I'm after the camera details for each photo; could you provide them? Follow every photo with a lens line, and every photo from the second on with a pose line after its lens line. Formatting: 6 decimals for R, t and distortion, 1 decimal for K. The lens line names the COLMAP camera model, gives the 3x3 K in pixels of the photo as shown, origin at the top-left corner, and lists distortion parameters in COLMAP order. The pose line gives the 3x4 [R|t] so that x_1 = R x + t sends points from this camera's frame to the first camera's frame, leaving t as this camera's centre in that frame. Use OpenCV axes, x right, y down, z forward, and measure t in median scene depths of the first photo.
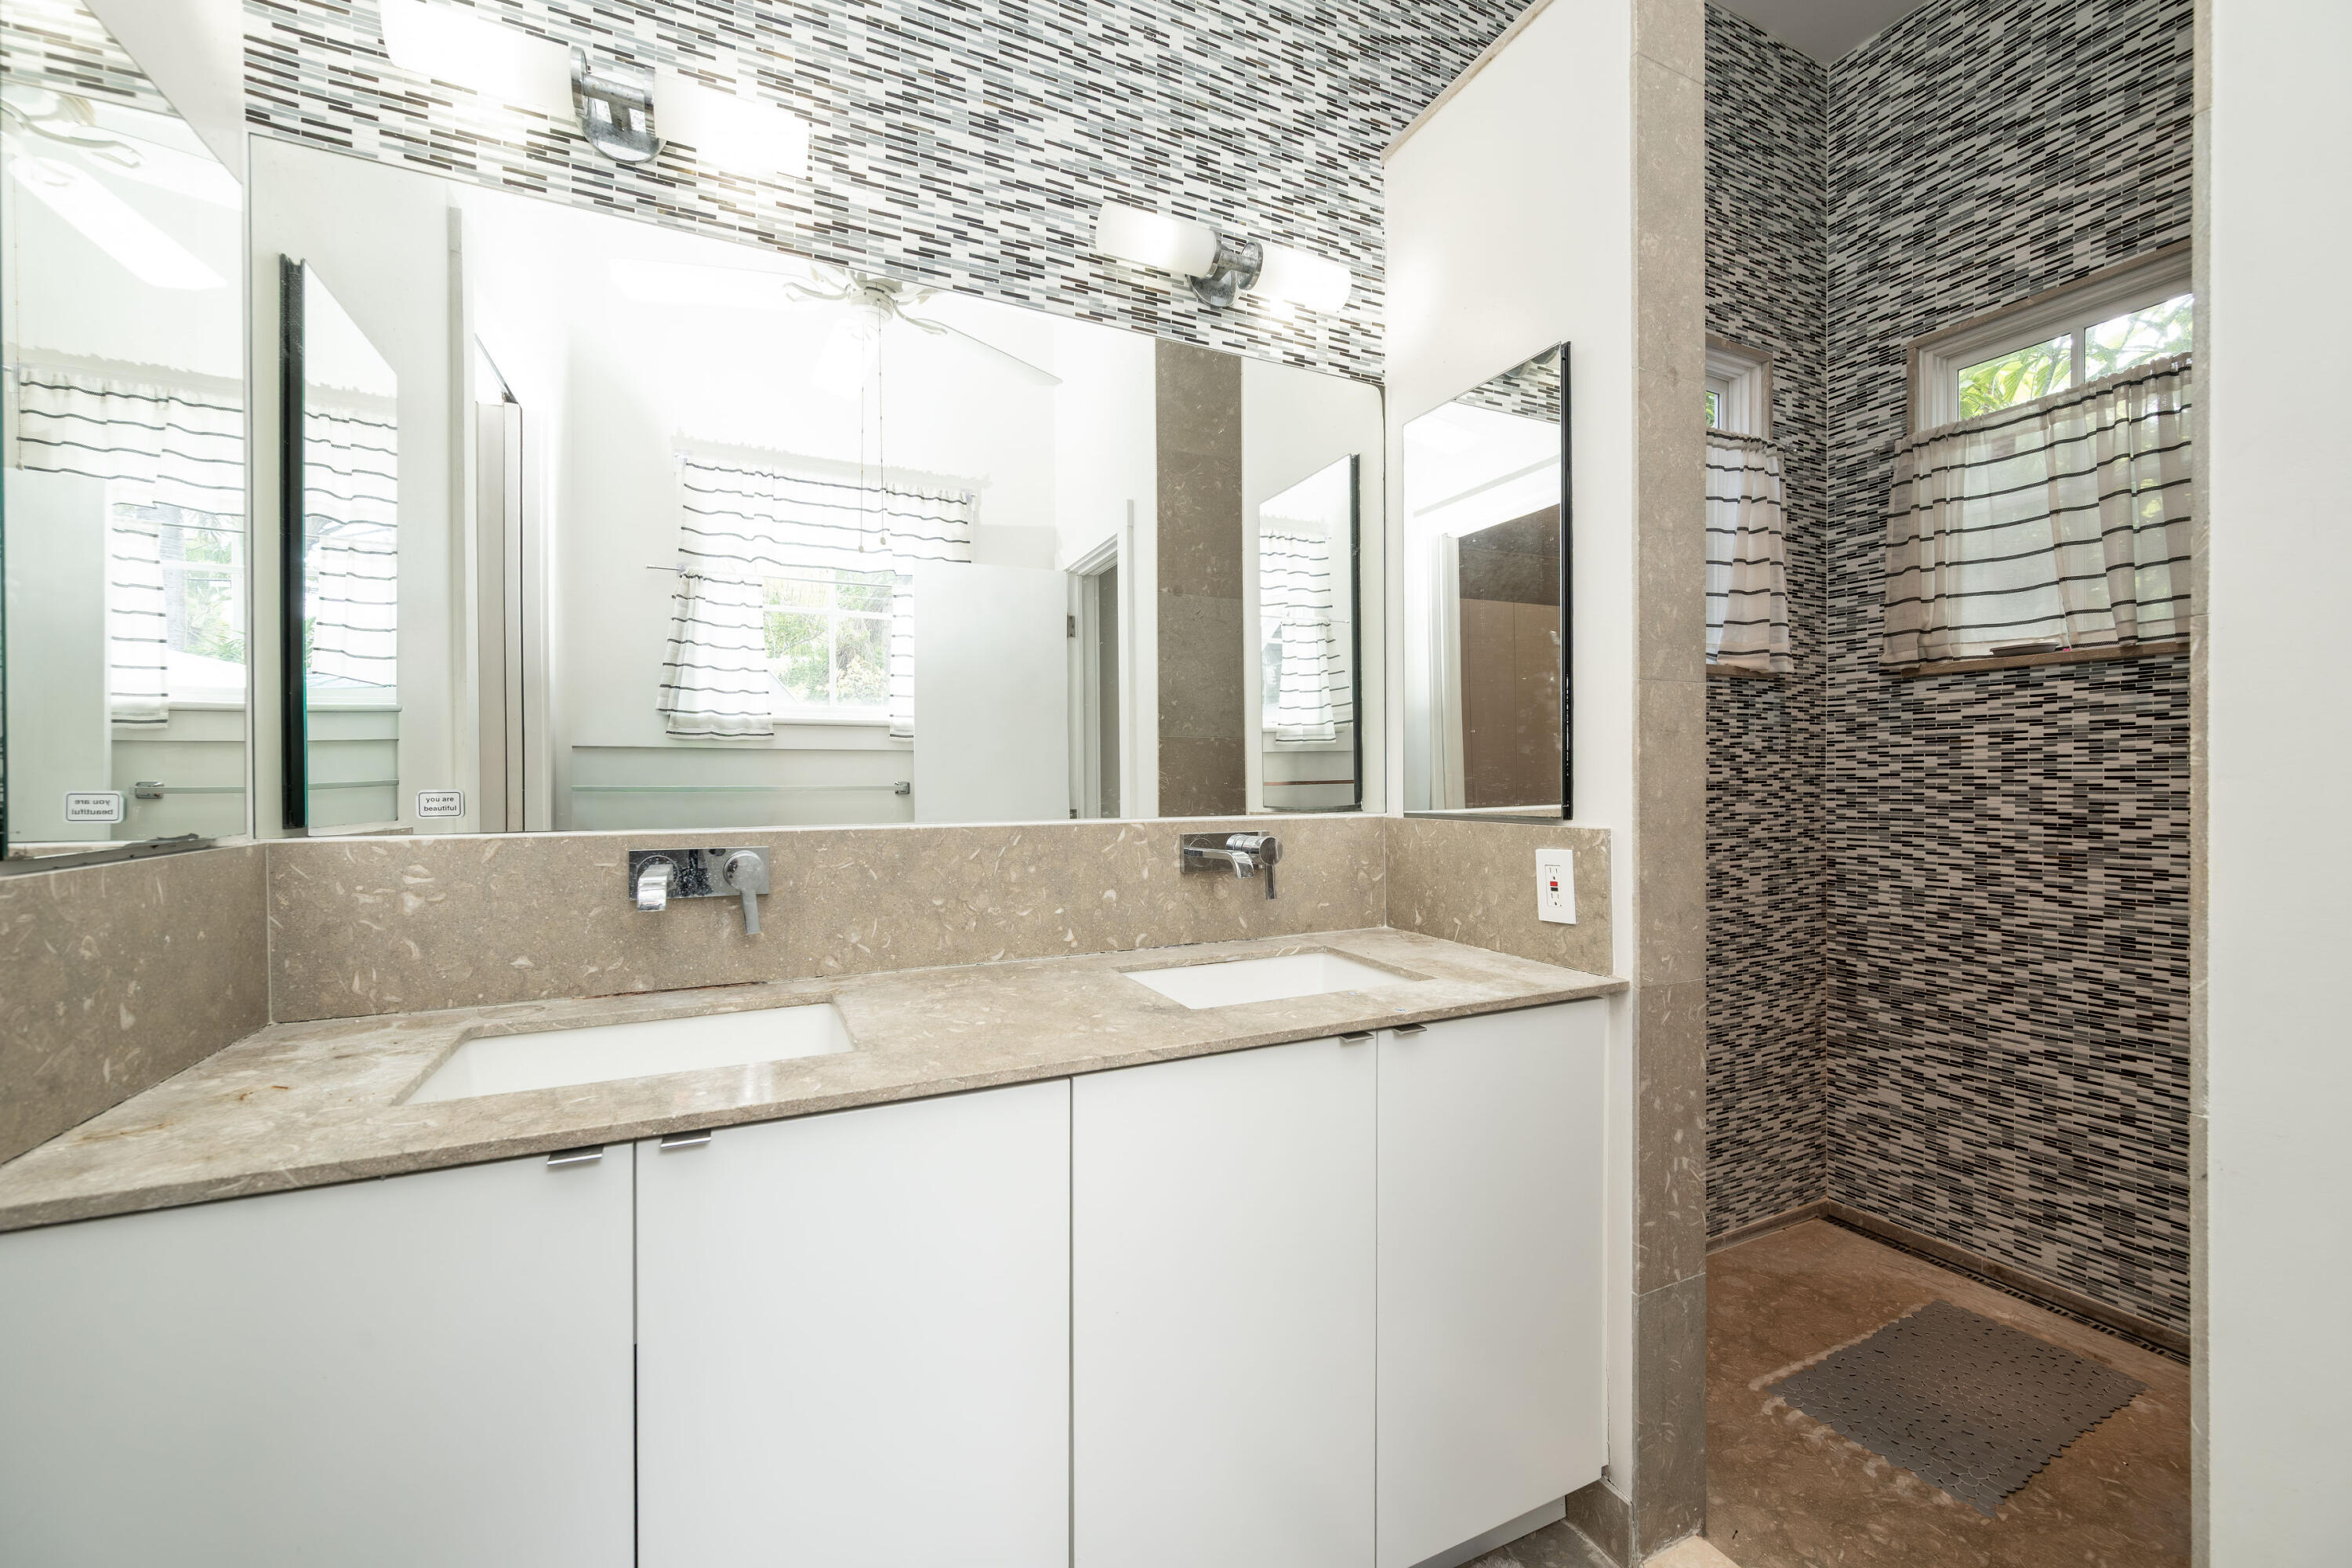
lens RADIAL K [[919.4, 0, 1178.9], [0, 919.4, 789.6], [0, 0, 1]] dist [-0.003077, 0.000677]
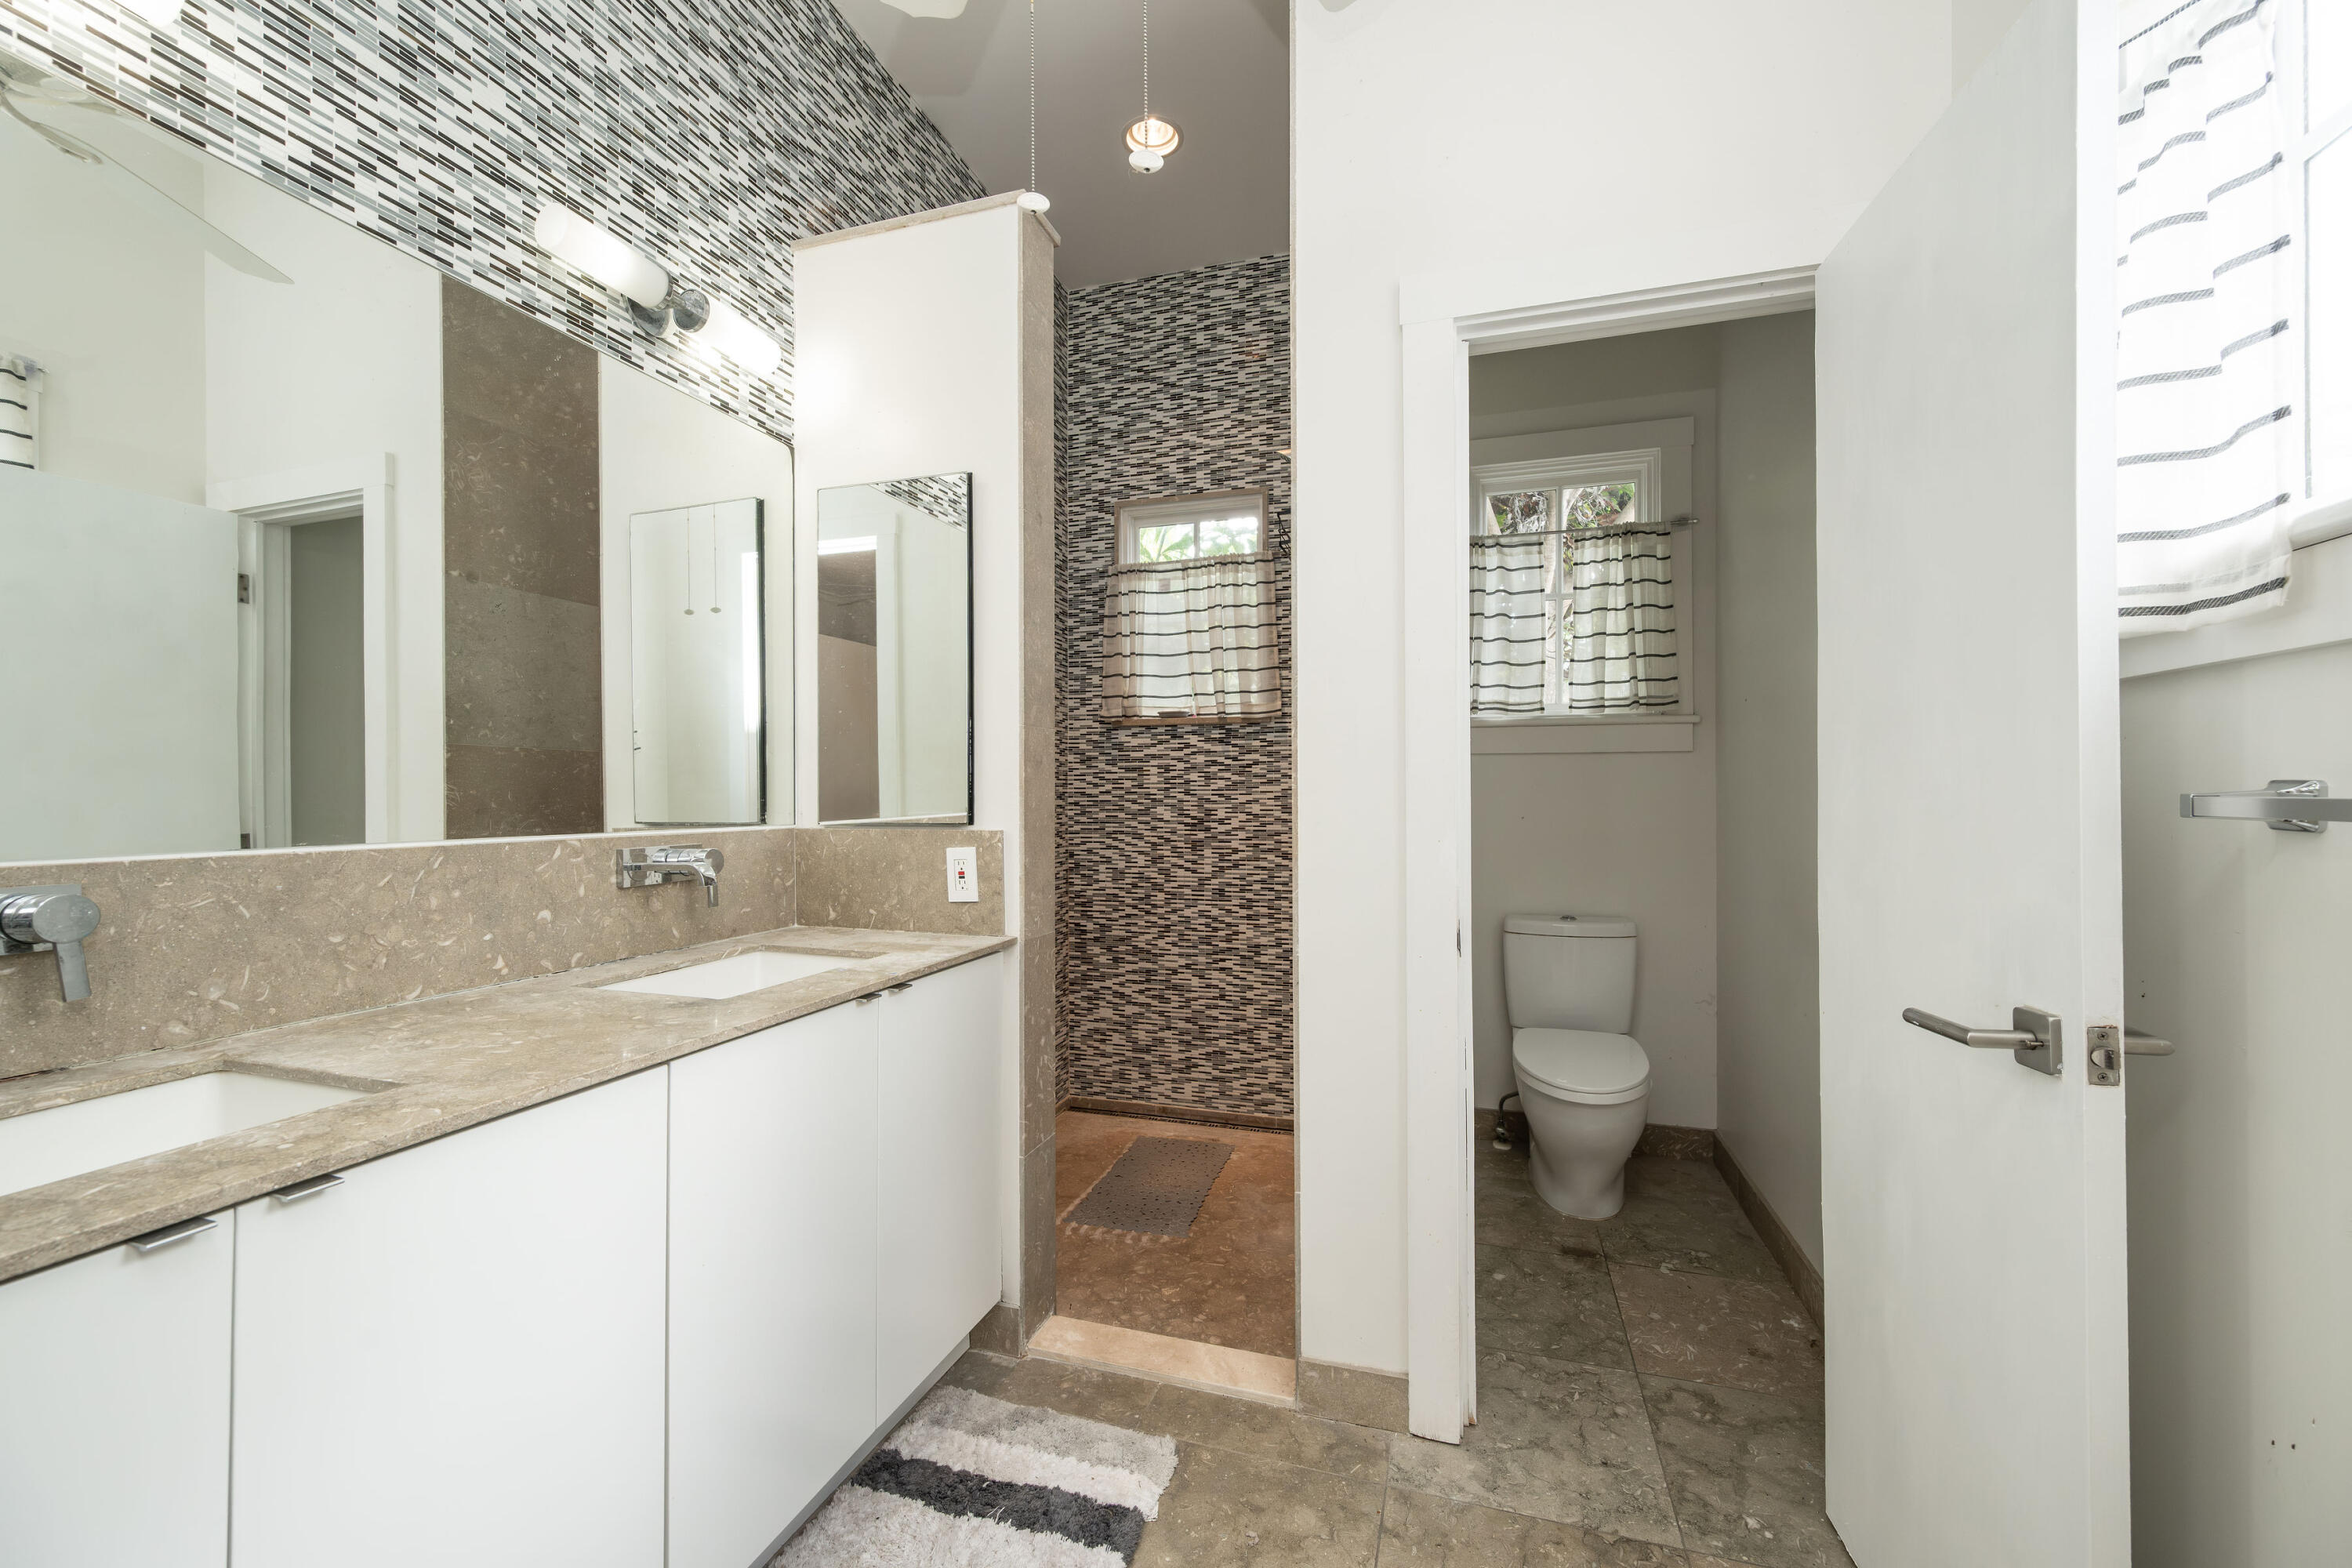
lens RADIAL K [[919.4, 0, 1179.0], [0, 919.4, 794.8], [0, 0, 1]] dist [-0.003077, 0.000677]
pose [[0.685931, 0.001752, 0.727665, -0.315552], [0.006324, 0.999945, -0.008369, 0.001294], [-0.727640, 0.010342, 0.685882, -0.135275]]
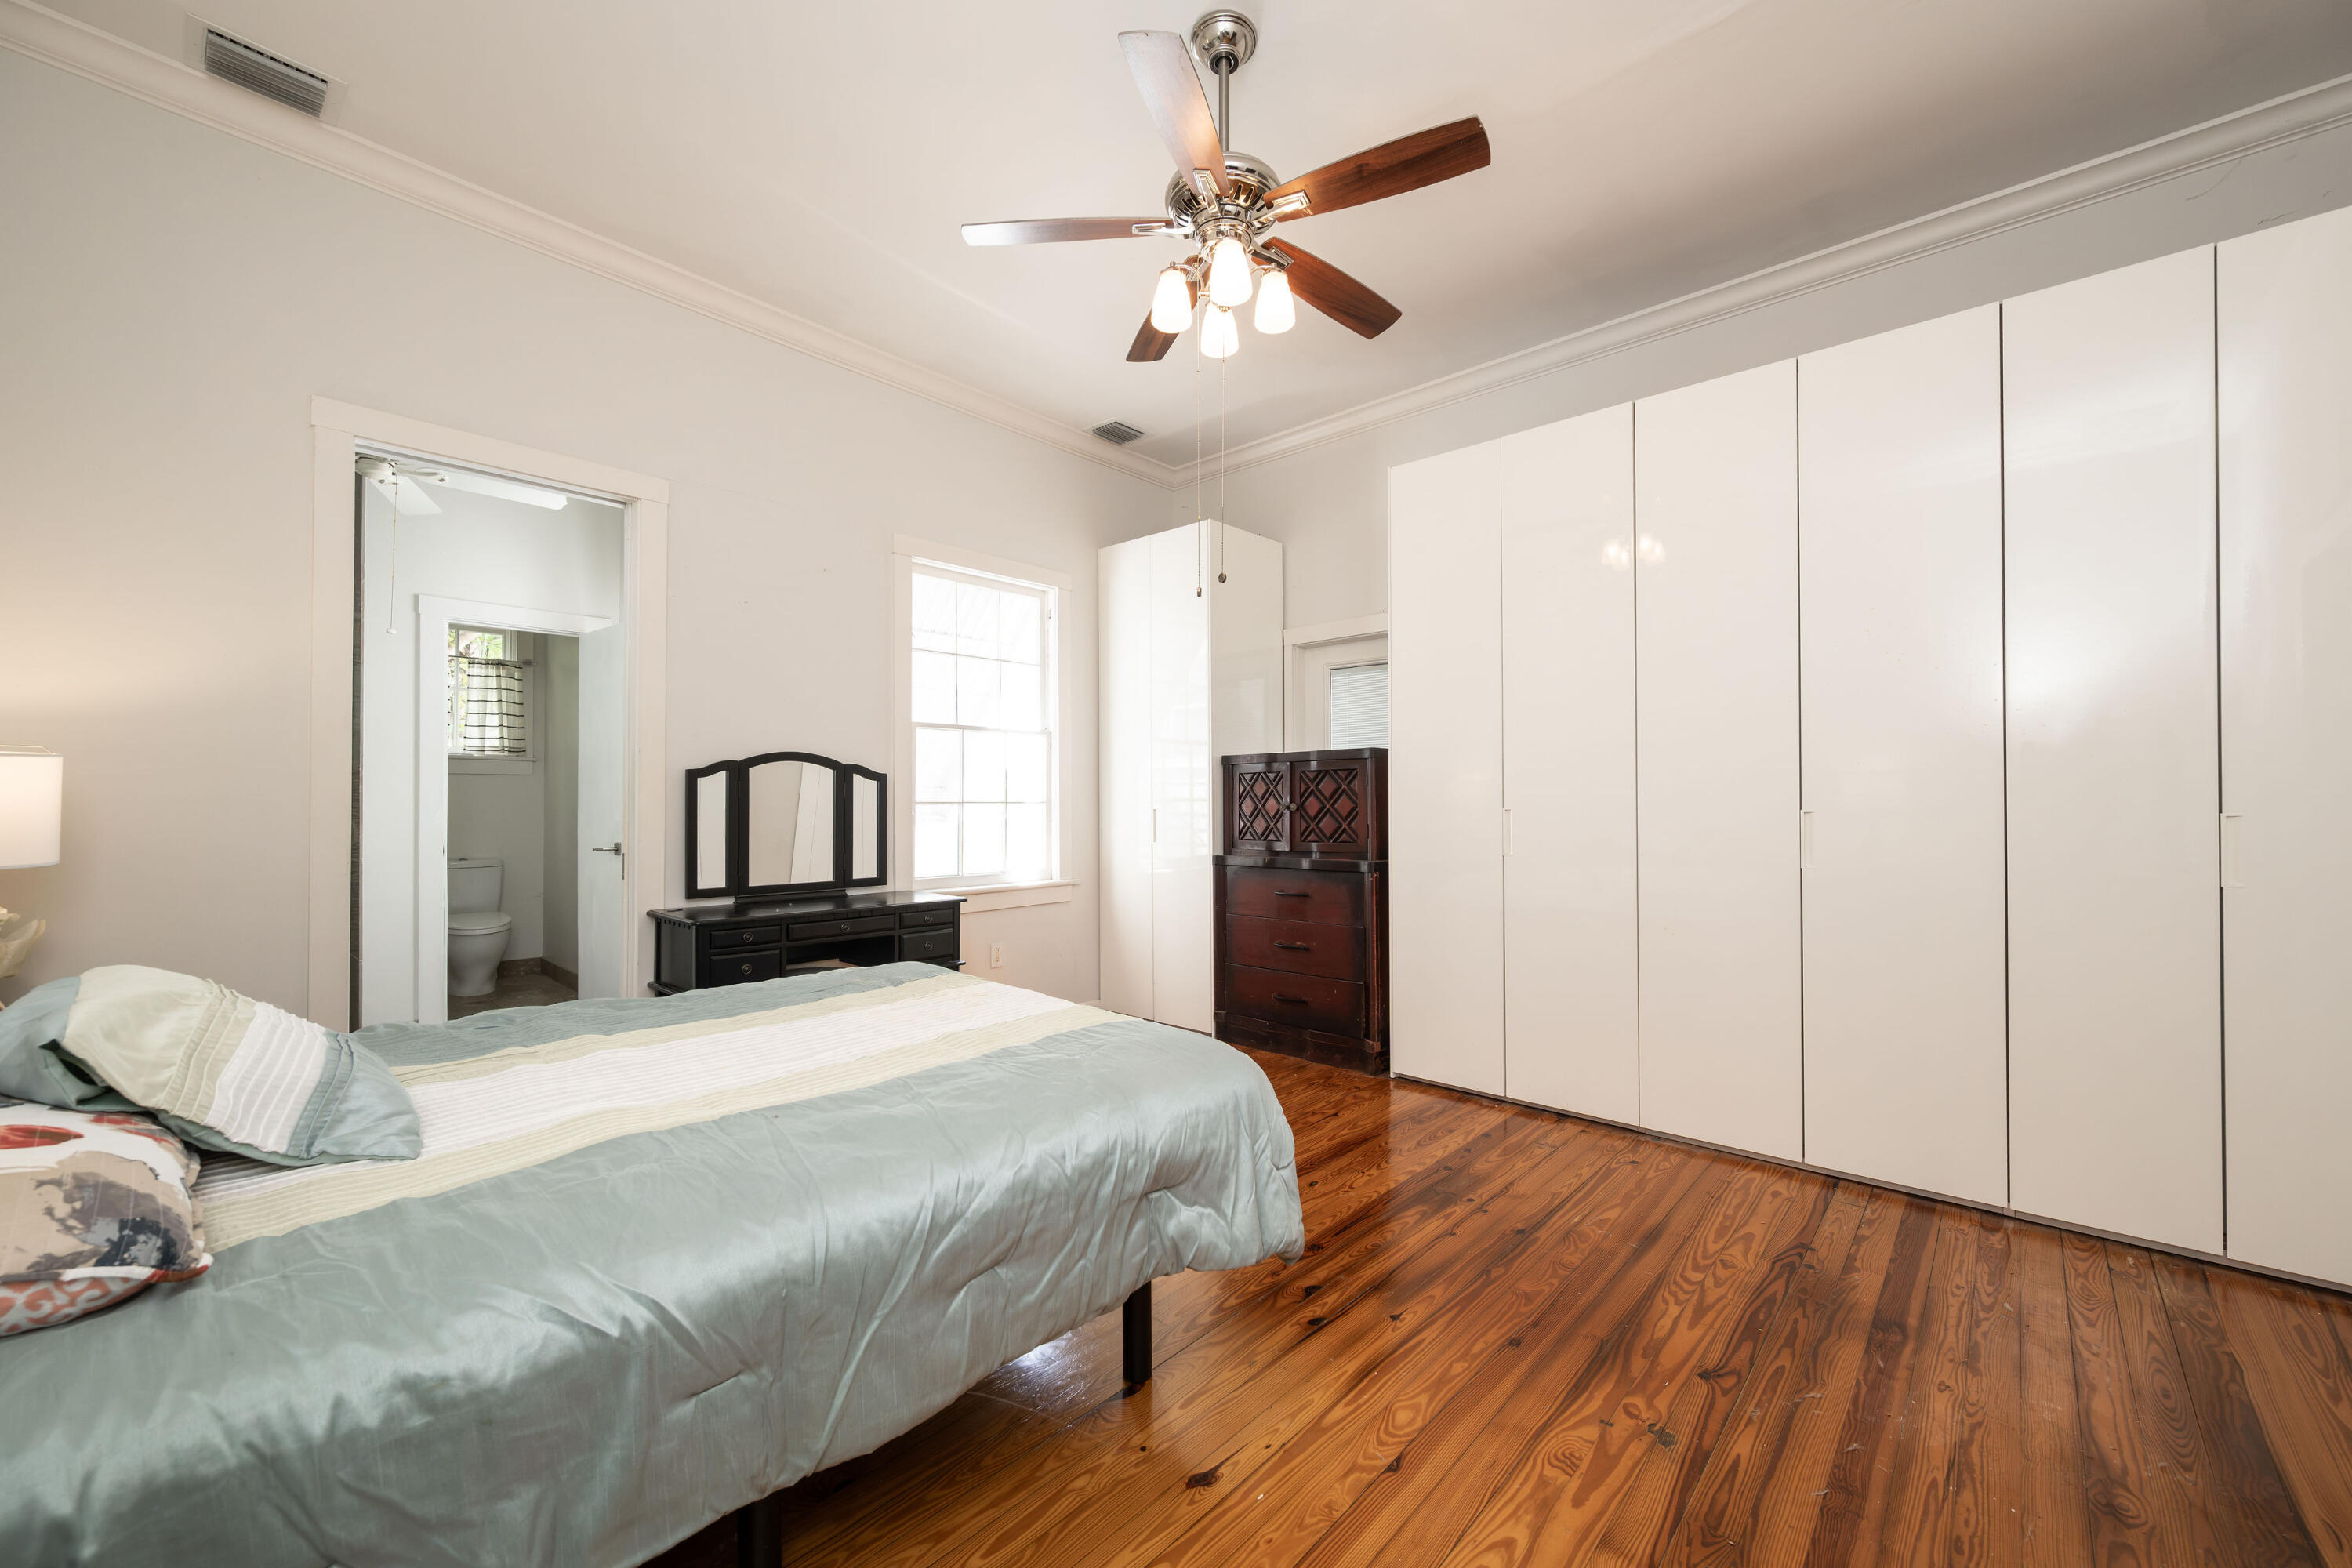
lens RADIAL K [[919.4, 0, 1187.1], [0, 919.4, 785.8], [0, 0, 1]] dist [-0.003077, 0.000677]
pose [[-0.375812, 0.012513, 0.926612, -2.744999], [0.009101, 0.999910, -0.009812, 0.013104], [-0.926651, 0.004746, -0.375892, -0.689652]]
